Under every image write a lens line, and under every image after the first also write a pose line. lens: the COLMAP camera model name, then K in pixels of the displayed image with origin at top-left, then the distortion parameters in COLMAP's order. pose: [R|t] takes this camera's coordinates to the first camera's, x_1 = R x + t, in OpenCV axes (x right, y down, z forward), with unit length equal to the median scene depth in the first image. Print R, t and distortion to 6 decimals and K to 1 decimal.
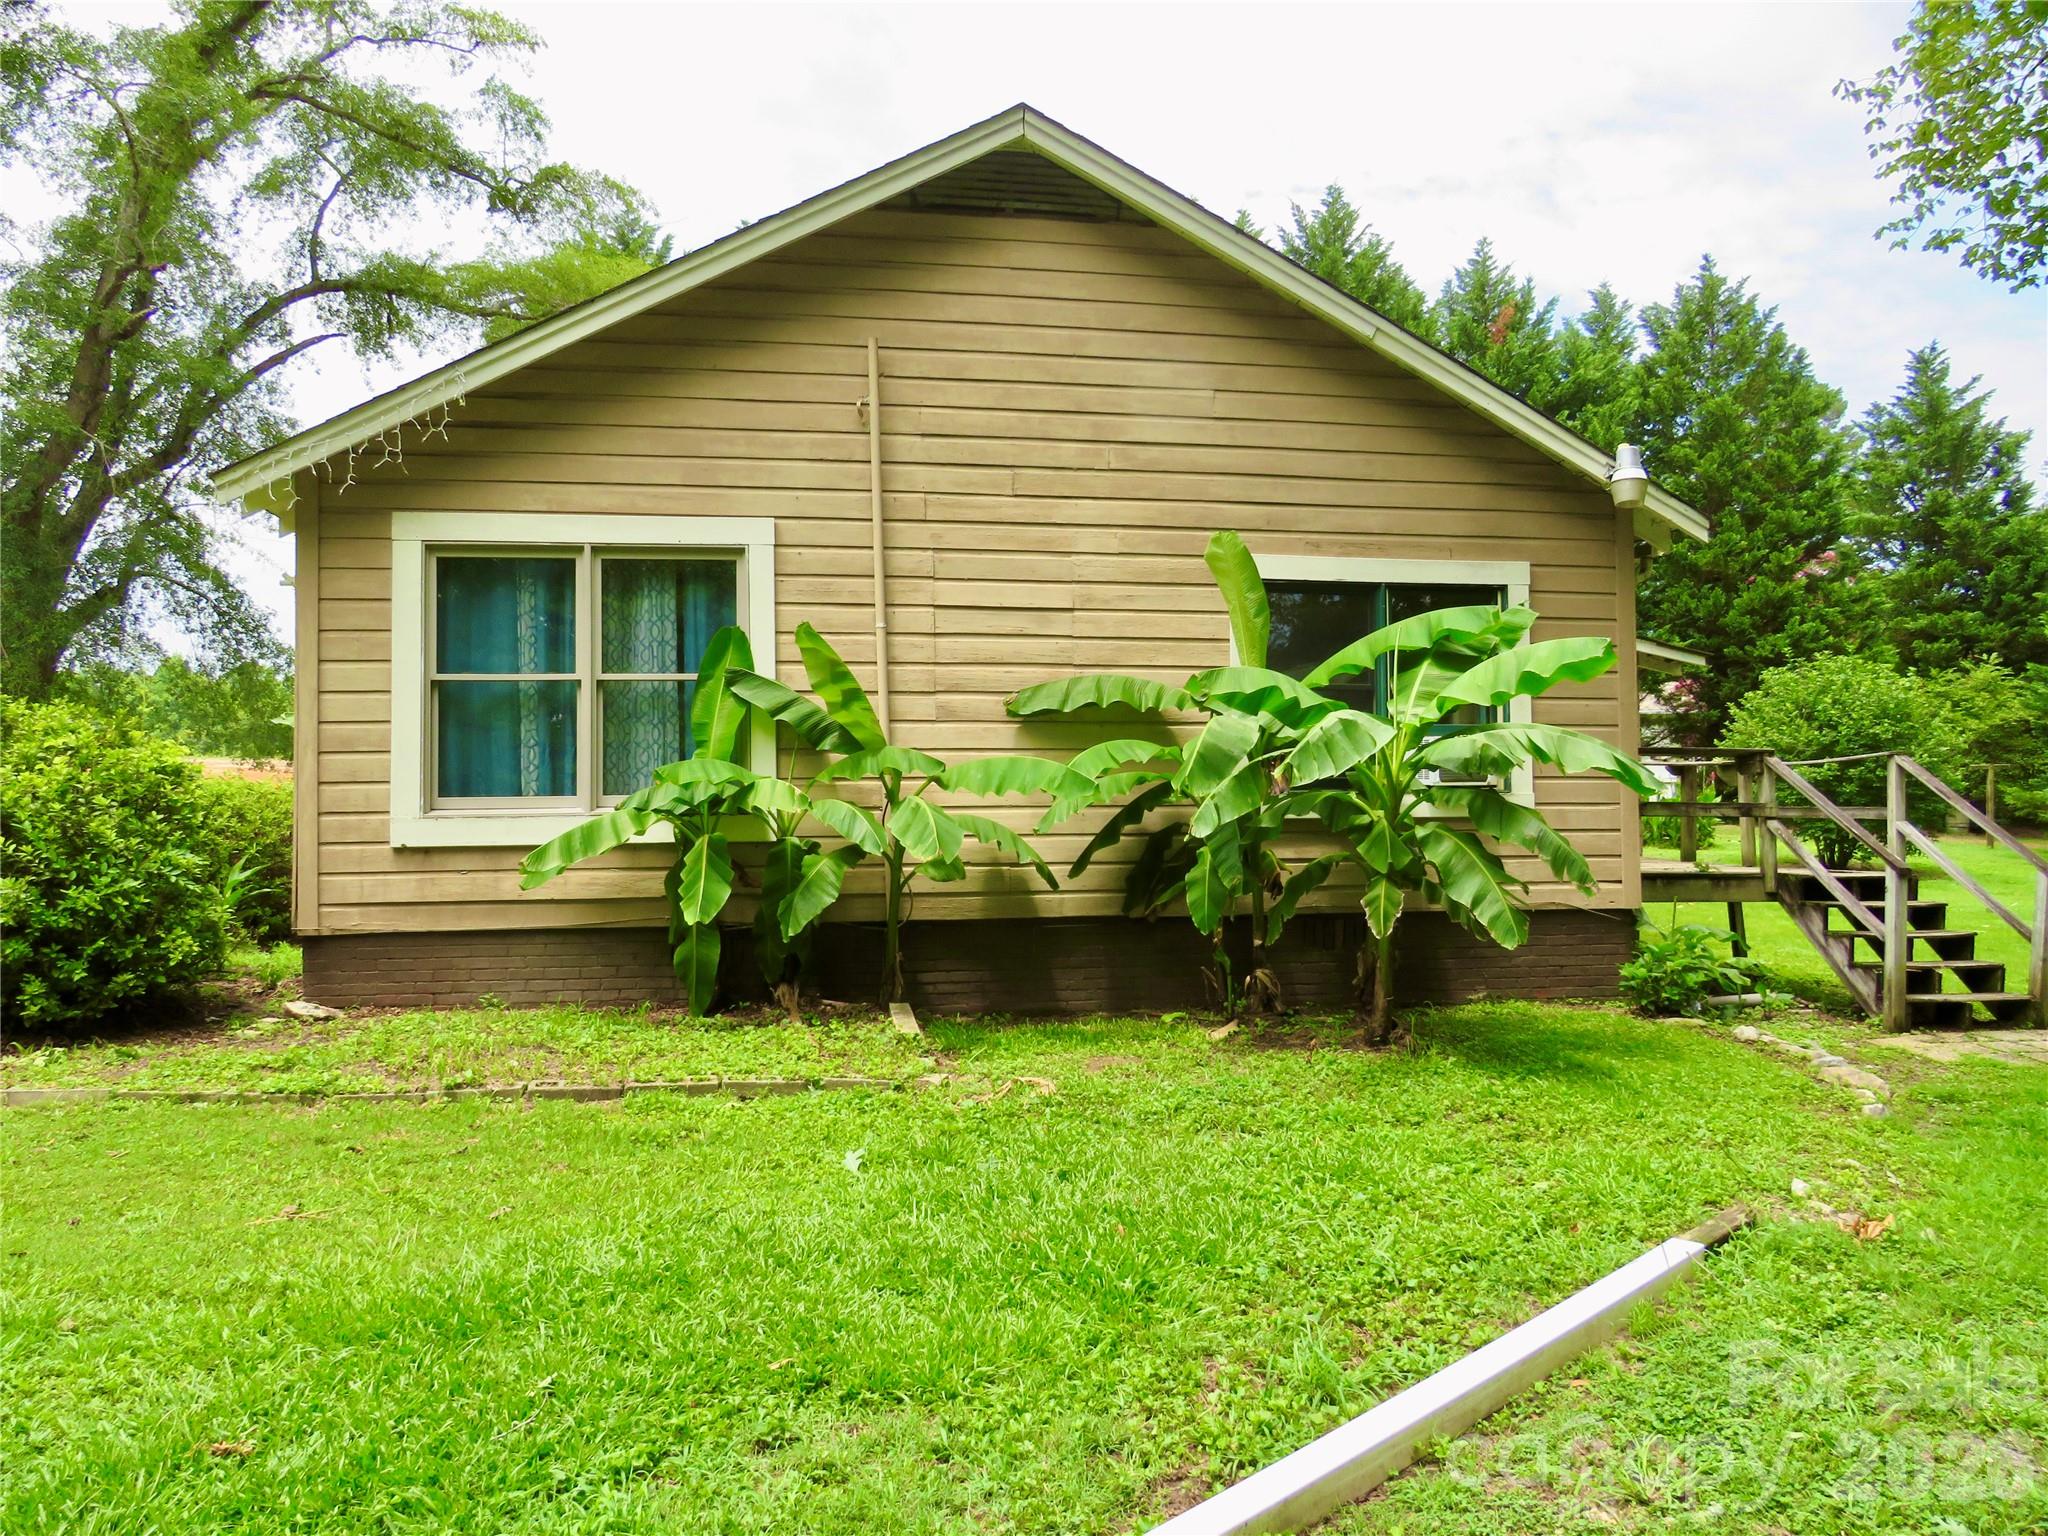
lens RADIAL K [[1469.9, 0, 1007.7], [0, 1469.9, 771.9], [0, 0, 1]] dist [-0.021806, 0.005724]
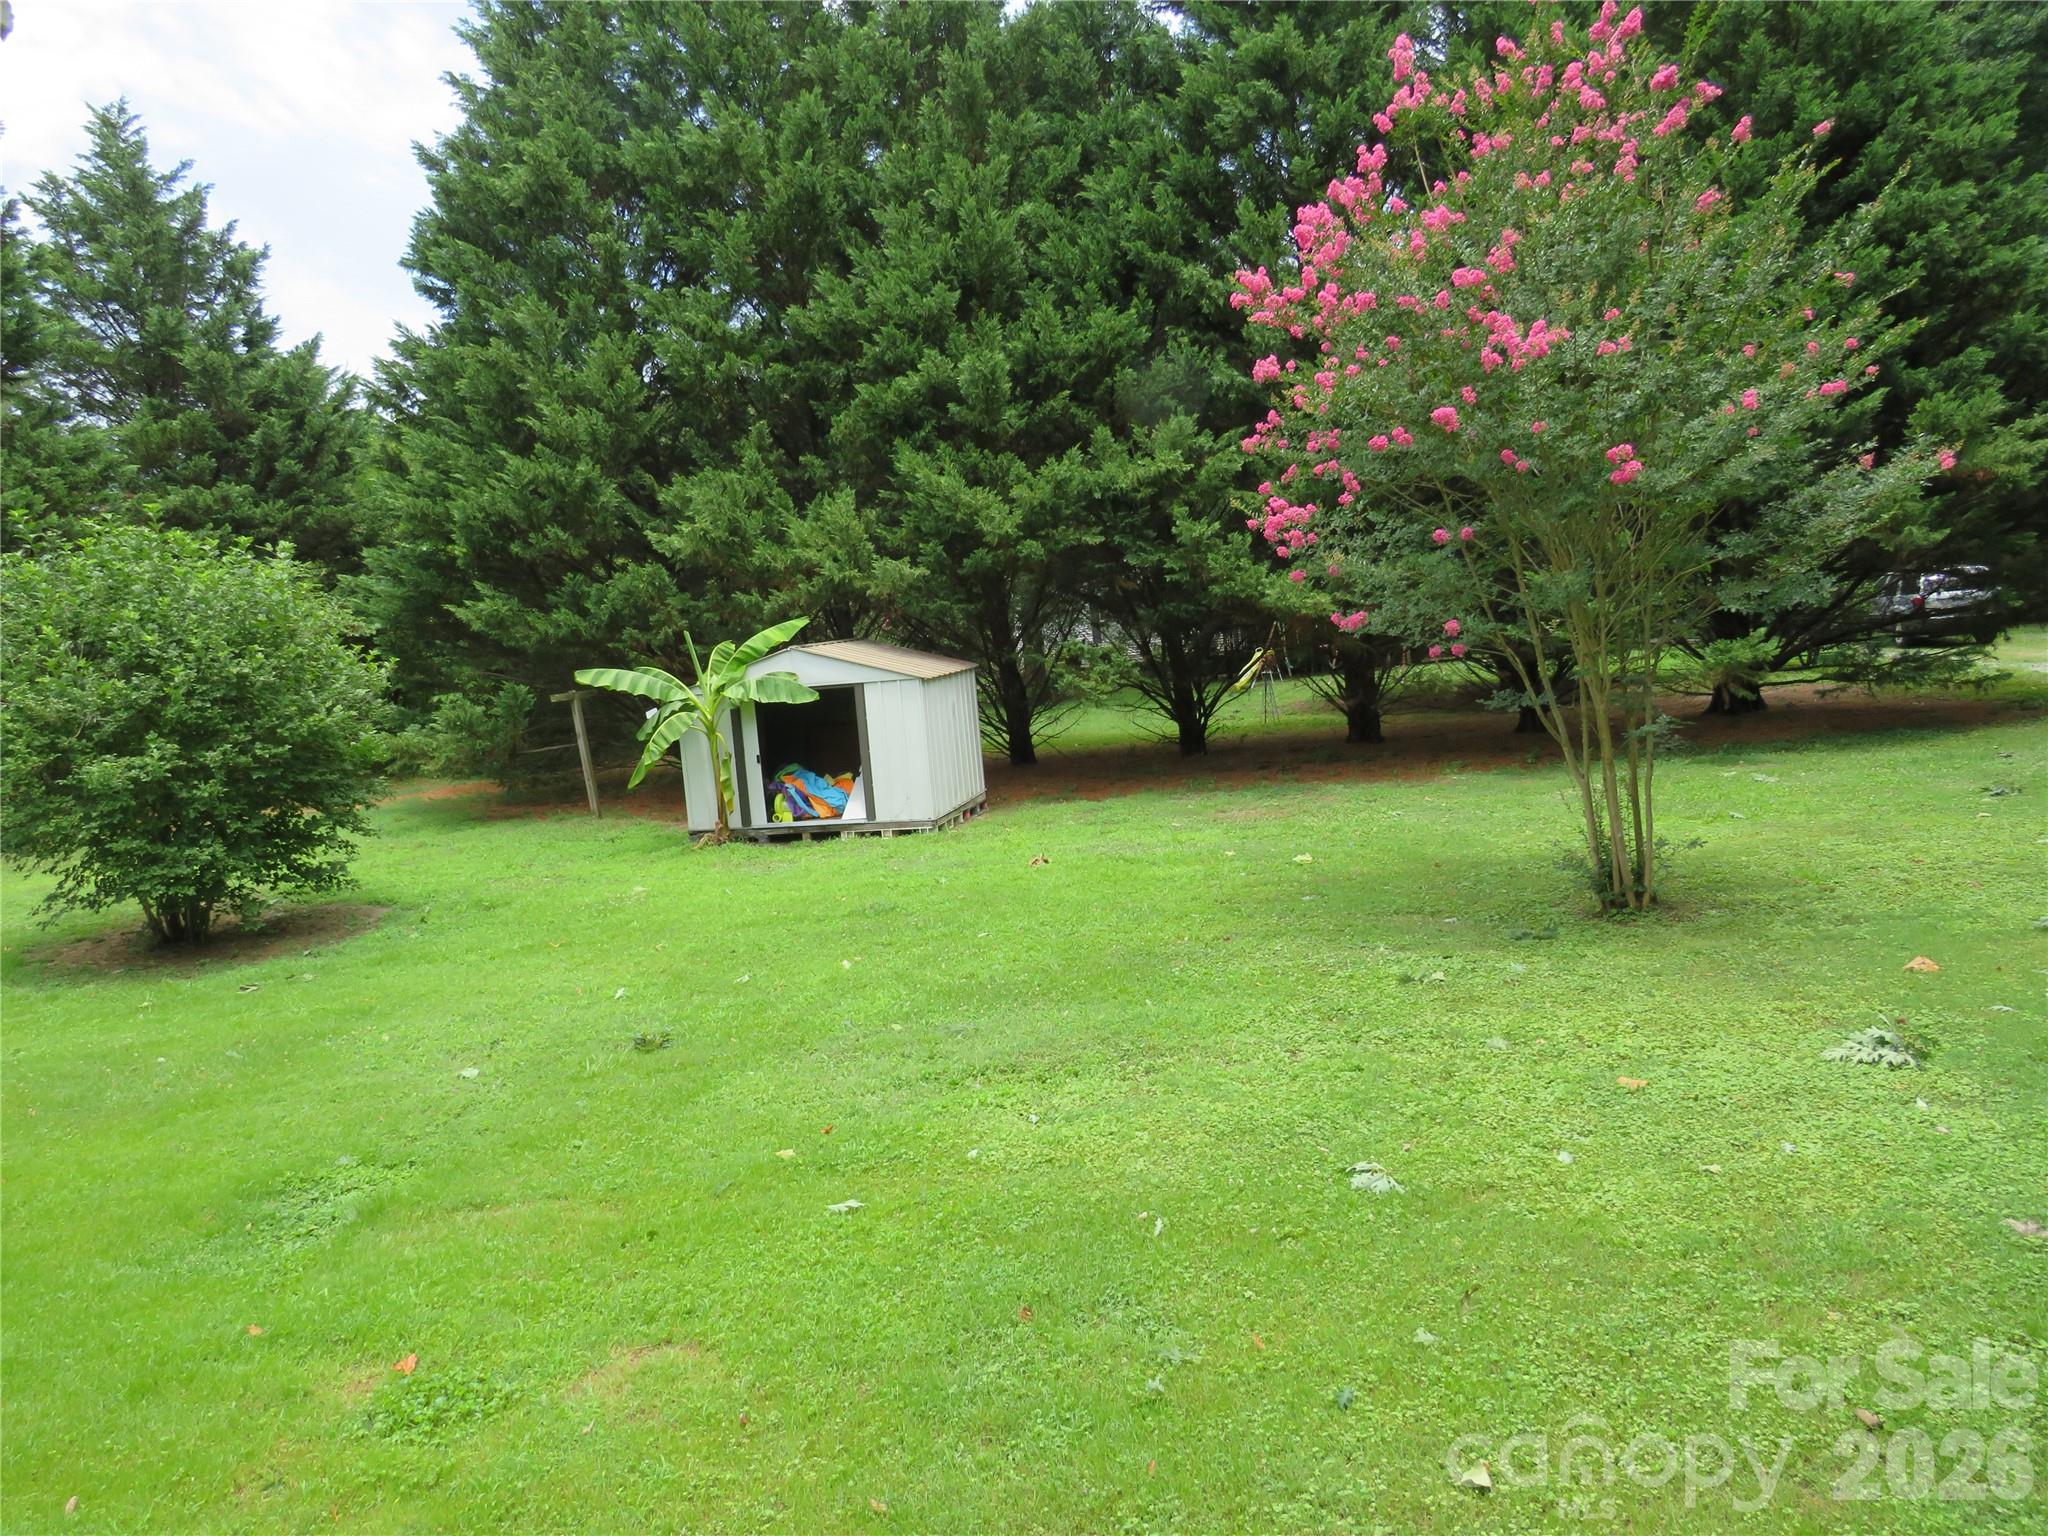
lens RADIAL K [[1499.2, 0, 1064.7], [0, 1499.2, 749.6], [0, 0, 1]] dist [-0.031244, -0.009094]
pose [[0.406447, -0.130984, 0.904237, 0.167430], [0.097655, 0.990229, 0.099545, -0.016222], [-0.908440, 0.047844, 0.415267, 0.362382]]
